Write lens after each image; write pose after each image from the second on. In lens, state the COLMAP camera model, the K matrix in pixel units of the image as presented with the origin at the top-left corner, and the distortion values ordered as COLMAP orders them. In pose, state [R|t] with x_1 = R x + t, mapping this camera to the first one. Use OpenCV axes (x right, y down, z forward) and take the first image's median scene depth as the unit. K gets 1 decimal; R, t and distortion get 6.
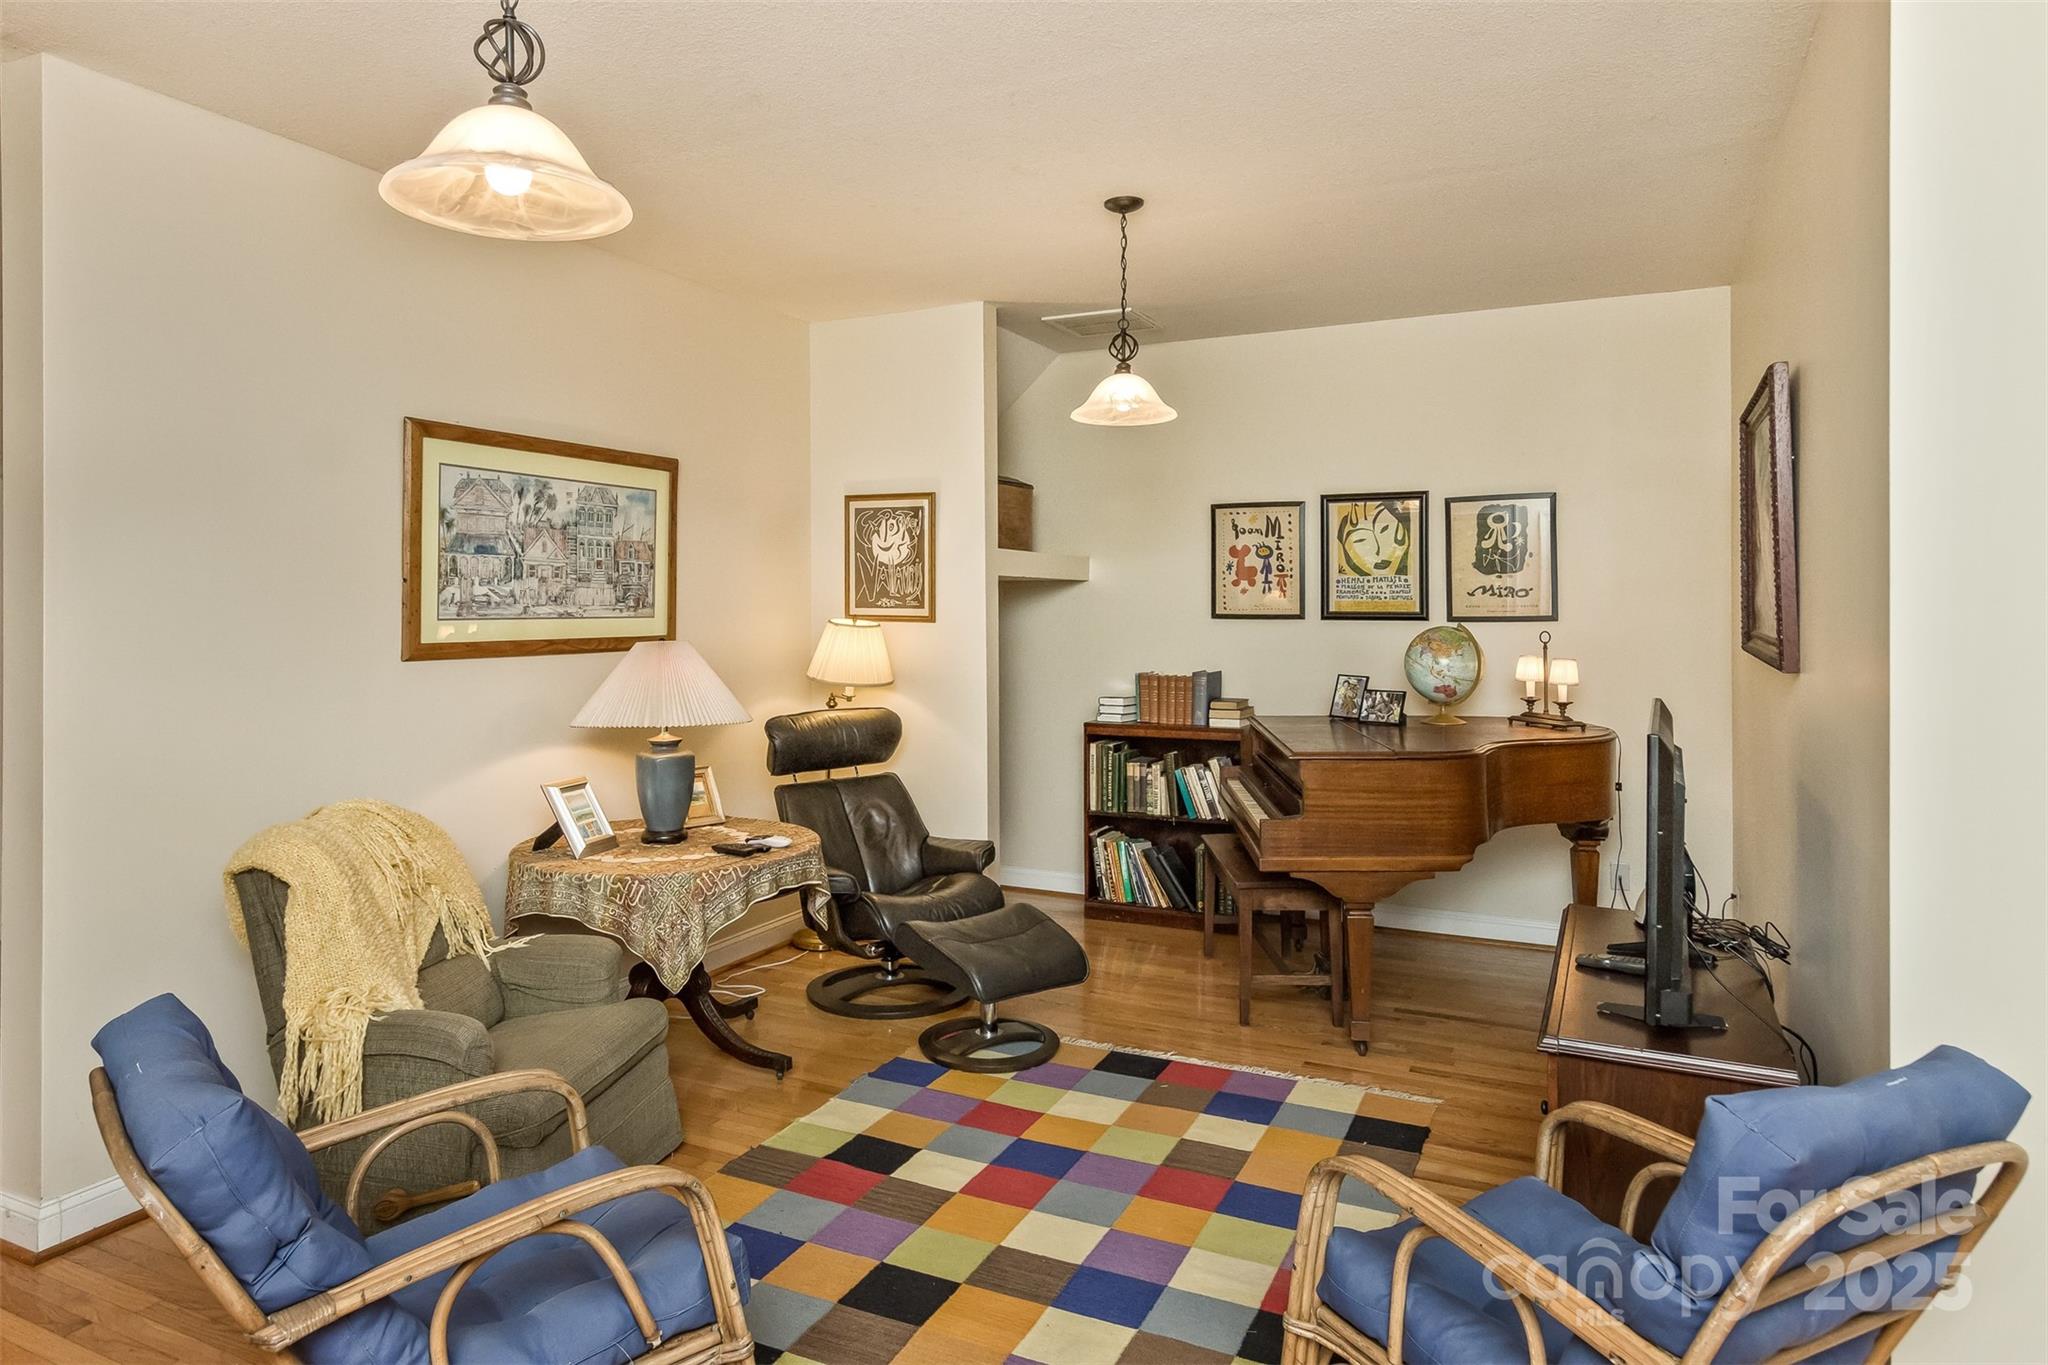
lens RADIAL K [[1236.8, 0, 1002.3], [0, 1236.8, 592.5], [0, 0, 1]] dist [0.000923, -0.000086]
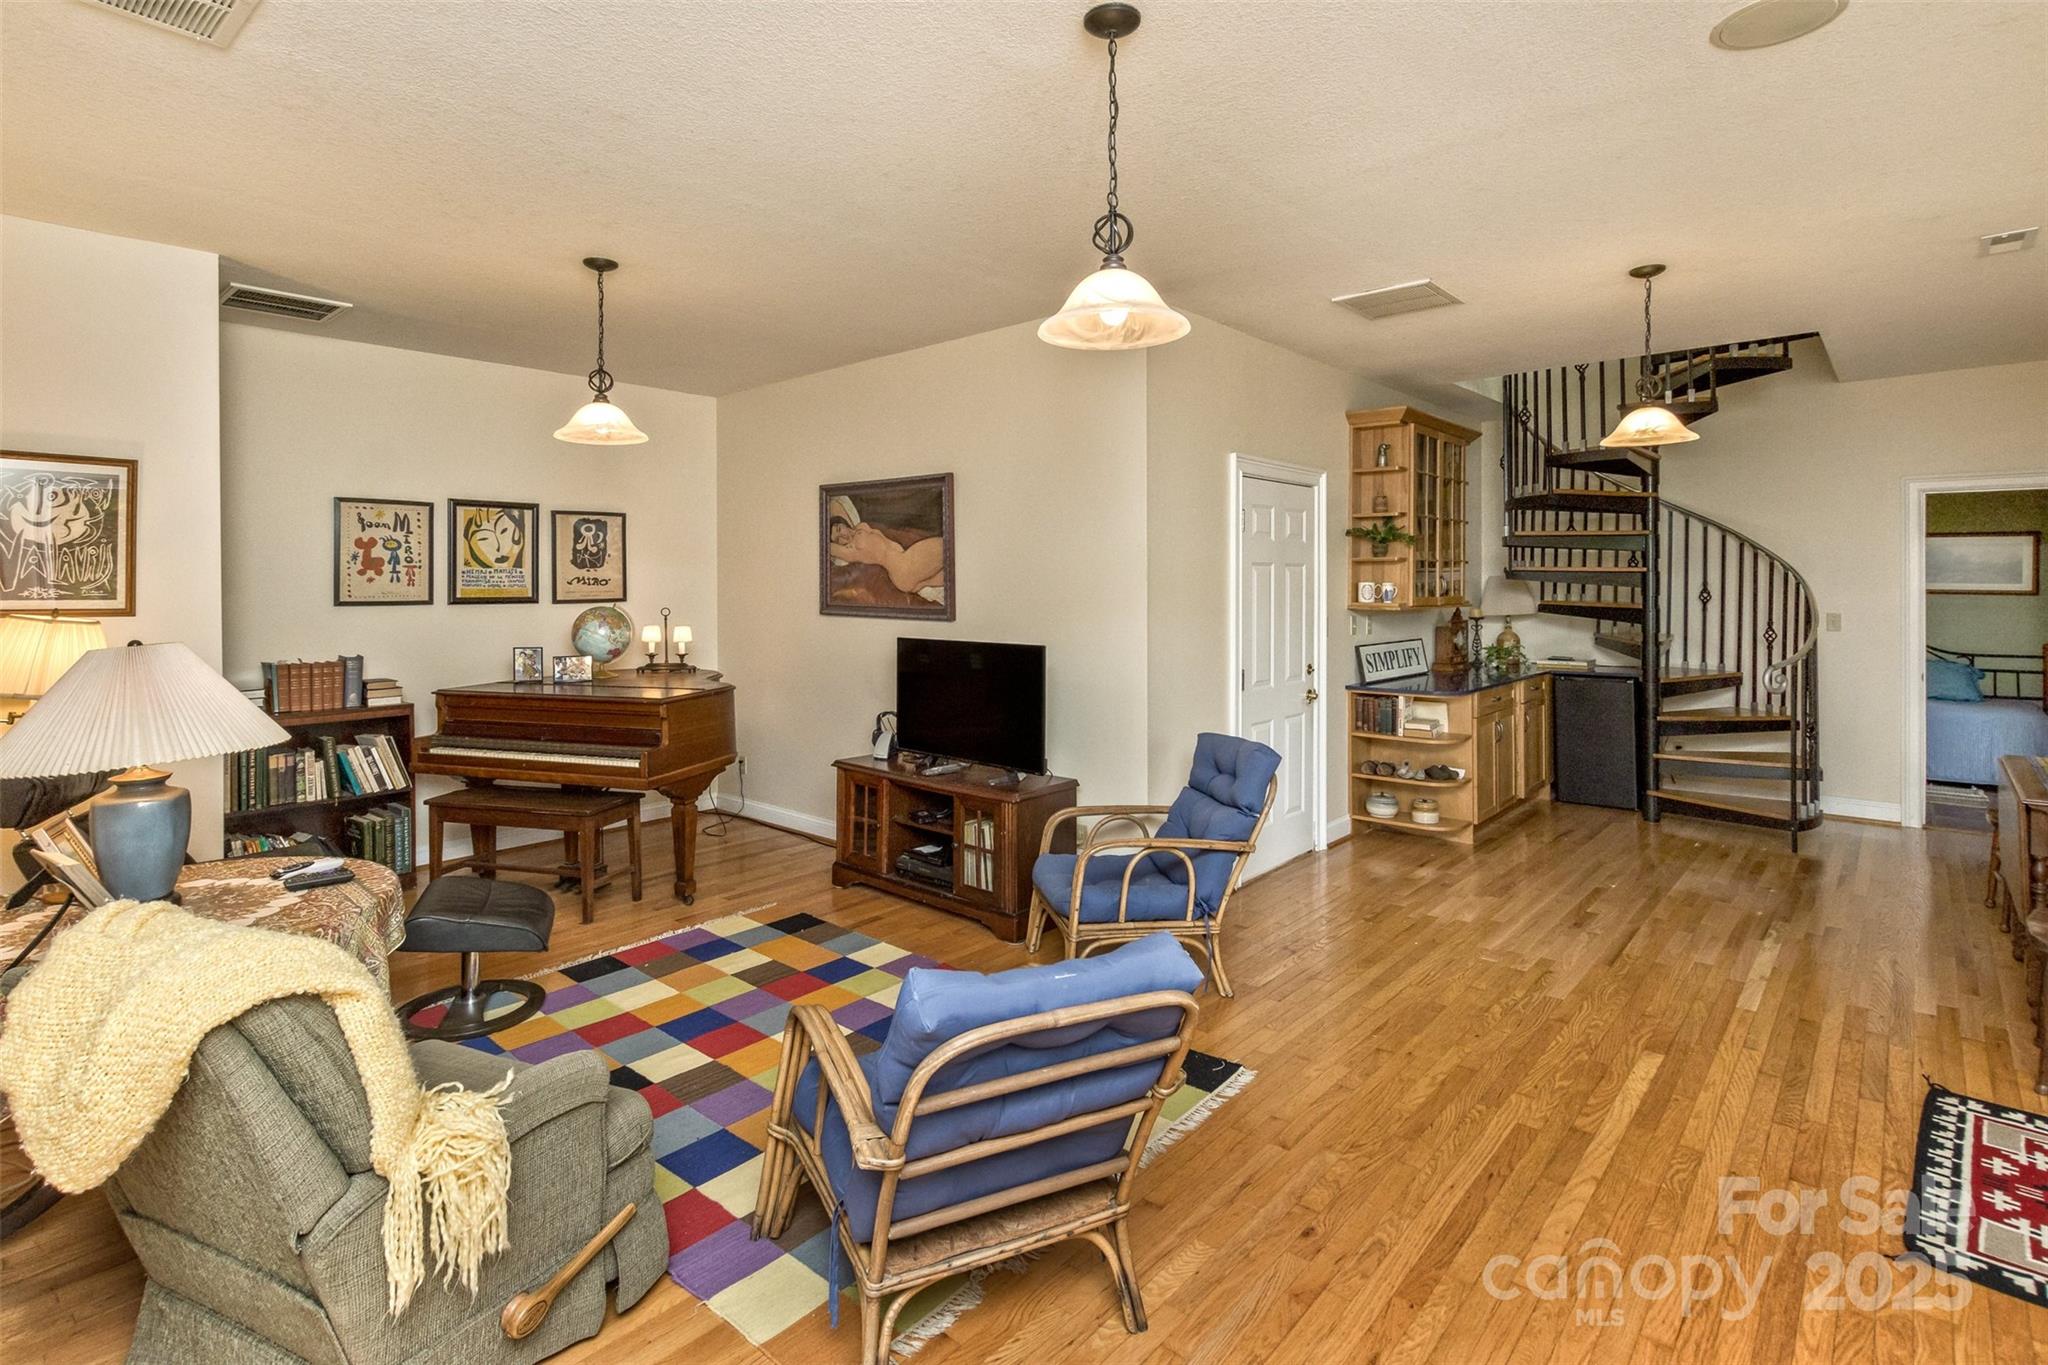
lens RADIAL K [[986.7, 0, 980.9], [0, 986.7, 575.2], [0, 0, 1]] dist [-0.002242, 0.000815]
pose [[0.283432, 0.008871, 0.958951, -0.515183], [-0.002187, 0.999961, -0.008604, 0.001031], [-0.958990, 0.000341, 0.283441, 0.255726]]
